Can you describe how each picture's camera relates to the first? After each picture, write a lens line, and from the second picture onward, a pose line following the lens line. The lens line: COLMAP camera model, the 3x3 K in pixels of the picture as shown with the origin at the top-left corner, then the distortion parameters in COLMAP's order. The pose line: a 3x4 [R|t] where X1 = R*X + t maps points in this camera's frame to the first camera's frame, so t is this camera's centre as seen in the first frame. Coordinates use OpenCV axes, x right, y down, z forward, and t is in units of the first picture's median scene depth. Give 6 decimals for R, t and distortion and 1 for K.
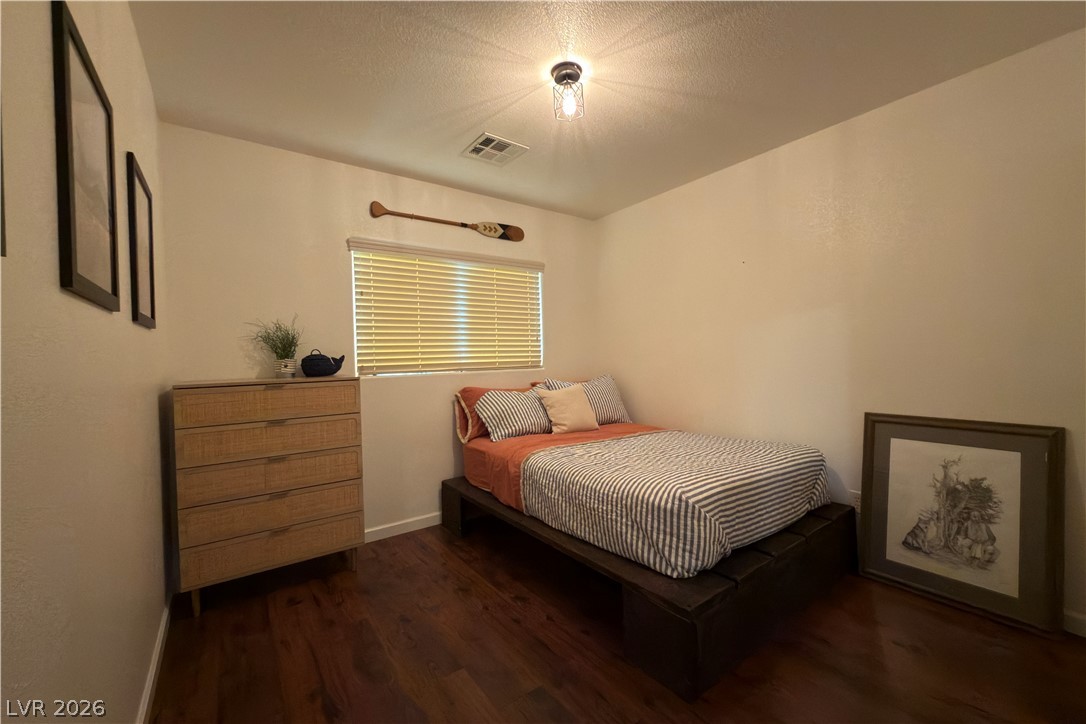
lens RADIAL K [[433.9, 0, 542.2], [0, 433.9, 363.0], [0, 0, 1]] dist [-0.001839, 0.000781]
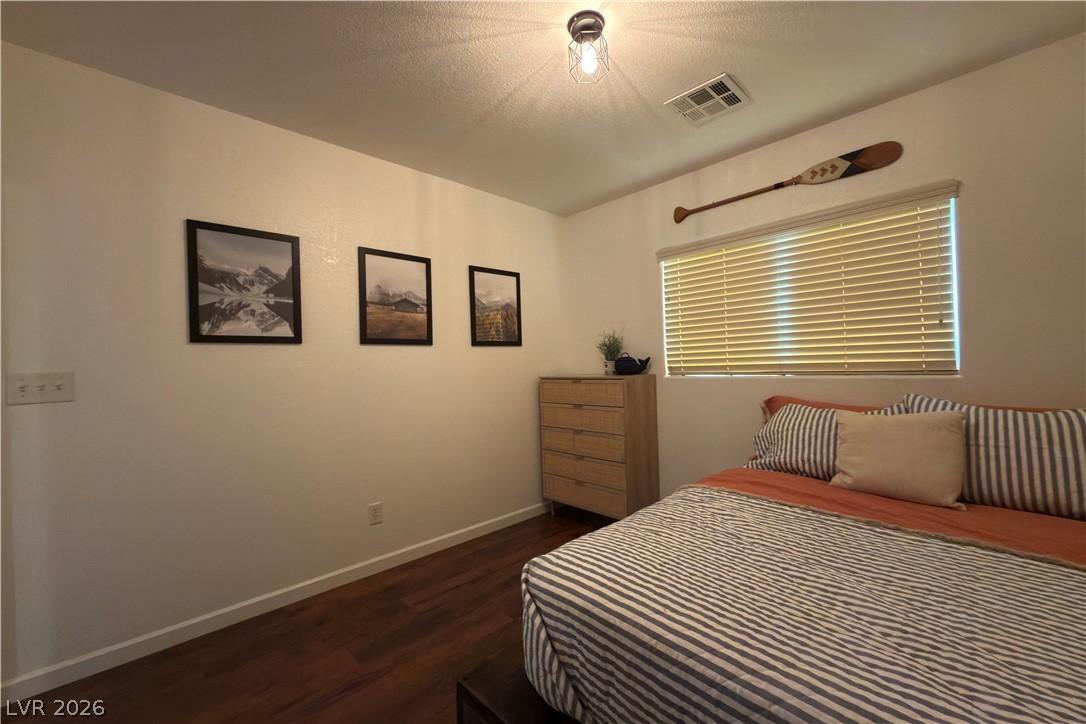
lens RADIAL K [[433.9, 0, 540.6], [0, 433.9, 359.8], [0, 0, 1]] dist [-0.001839, 0.000781]
pose [[0.128803, 0.010977, -0.991609, 0.560742], [0.010749, 0.999865, 0.012465, -0.024078], [0.991612, -0.012264, 0.128667, 0.503246]]
